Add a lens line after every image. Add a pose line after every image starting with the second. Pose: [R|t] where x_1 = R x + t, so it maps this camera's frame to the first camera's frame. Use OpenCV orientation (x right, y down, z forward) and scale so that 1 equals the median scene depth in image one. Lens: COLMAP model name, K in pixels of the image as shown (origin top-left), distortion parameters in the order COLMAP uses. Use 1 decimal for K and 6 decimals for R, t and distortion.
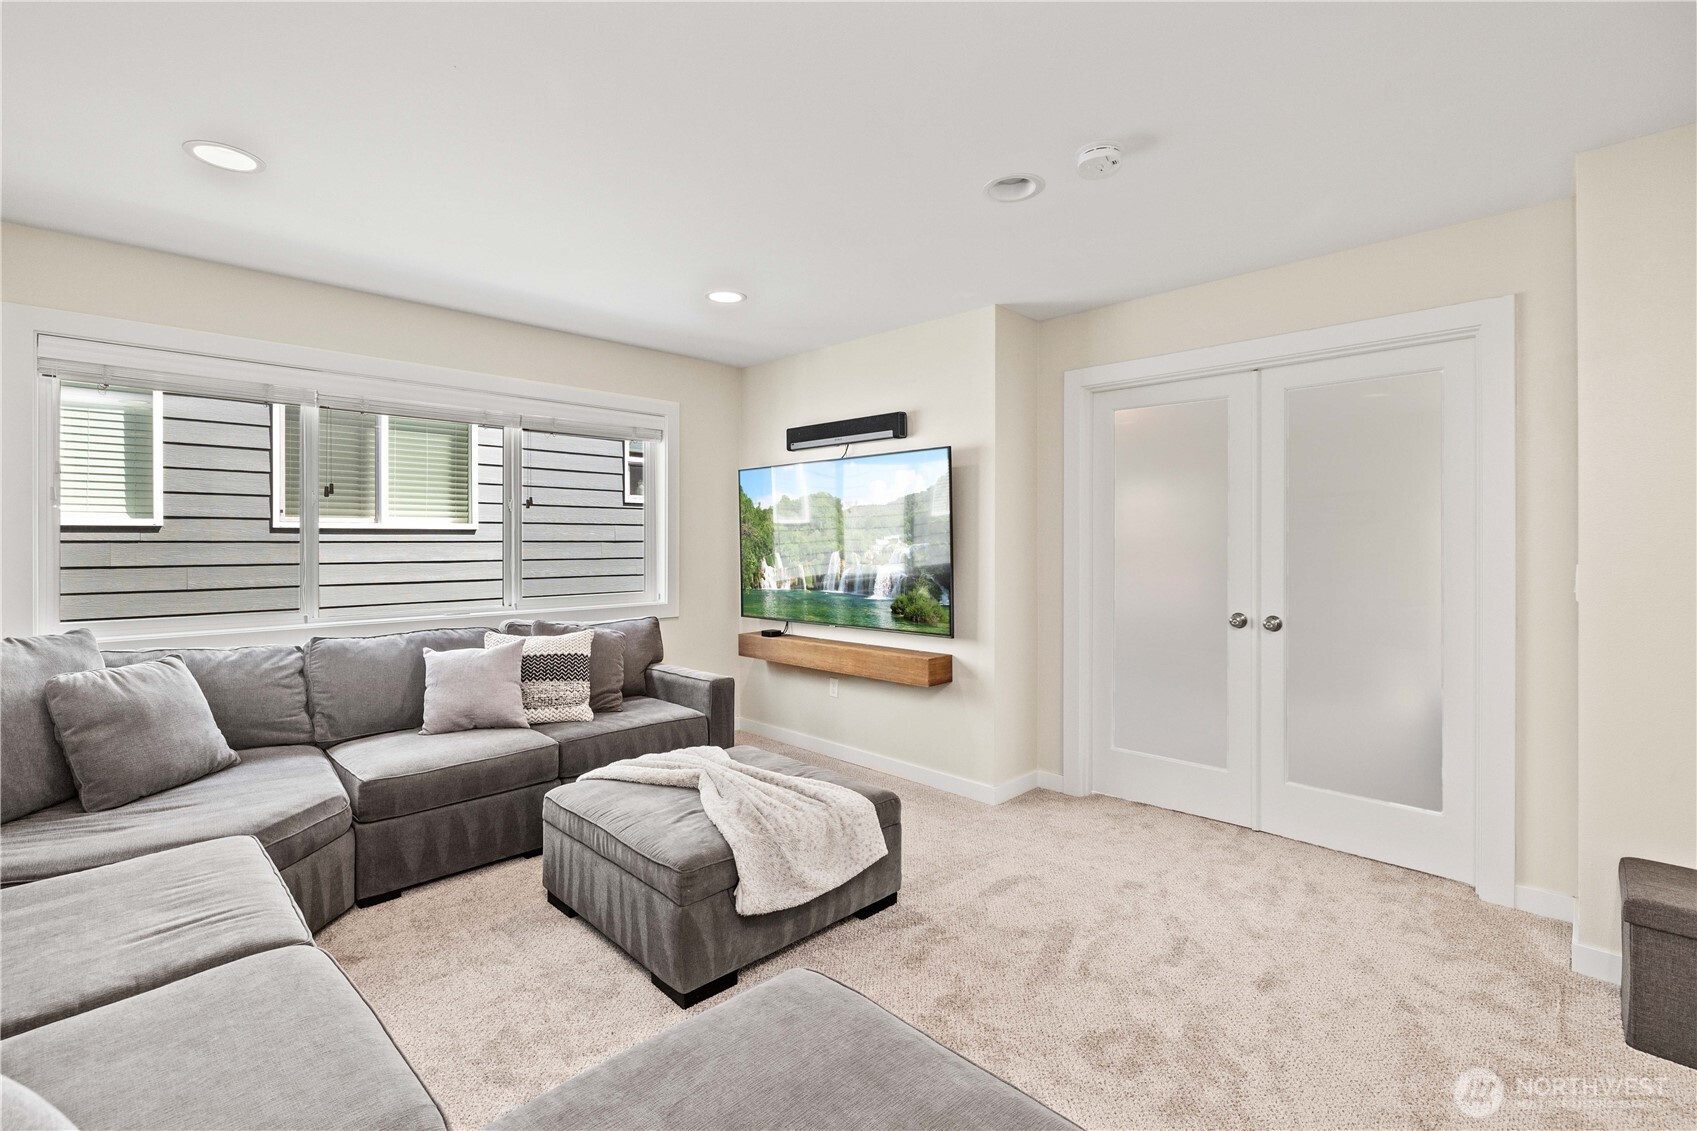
lens RADIAL K [[772.2, 0, 846.1], [0, 772.2, 551.2], [0, 0, 1]] dist [0.003954, 0.000208]
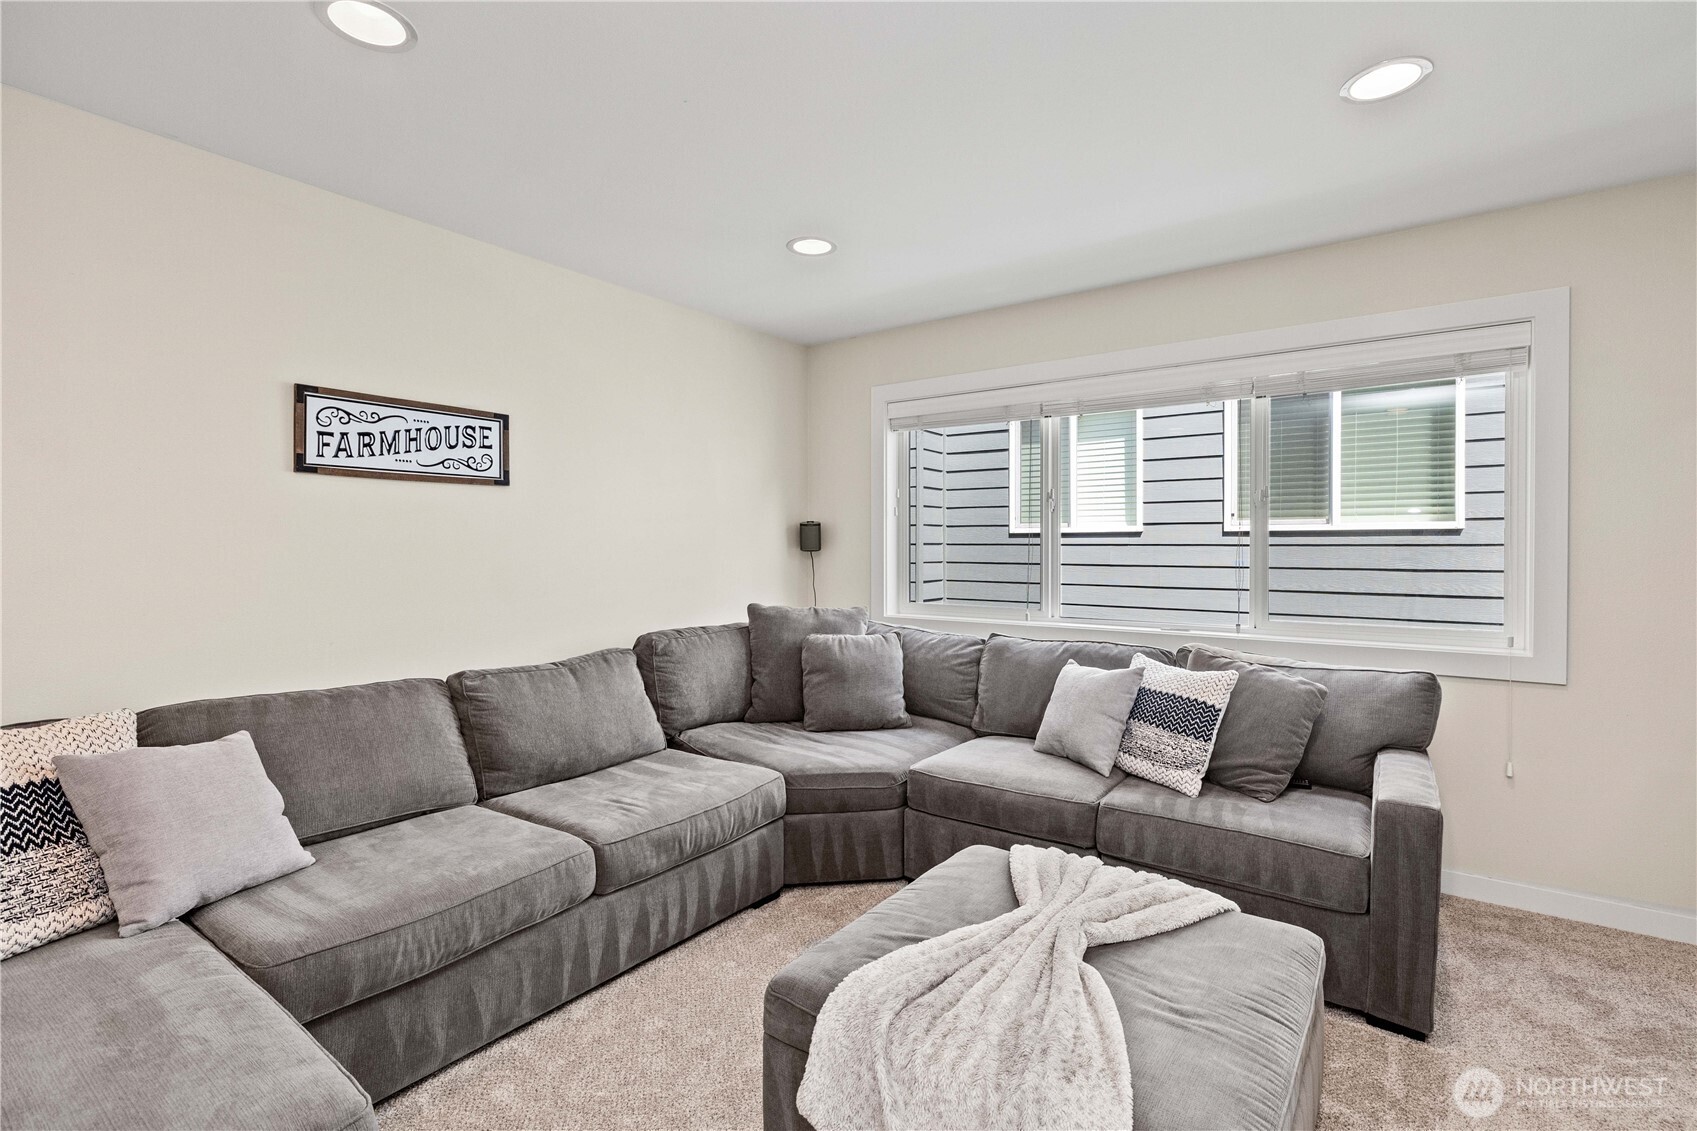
lens RADIAL K [[772.2, 0, 846.6], [0, 772.2, 557.2], [0, 0, 1]] dist [0.003954, 0.000208]
pose [[0.155548, 0.017883, -0.987666, 0.305141], [-0.012301, 0.999794, 0.016165, -0.009393], [0.987752, 0.009635, 0.155736, 0.537275]]
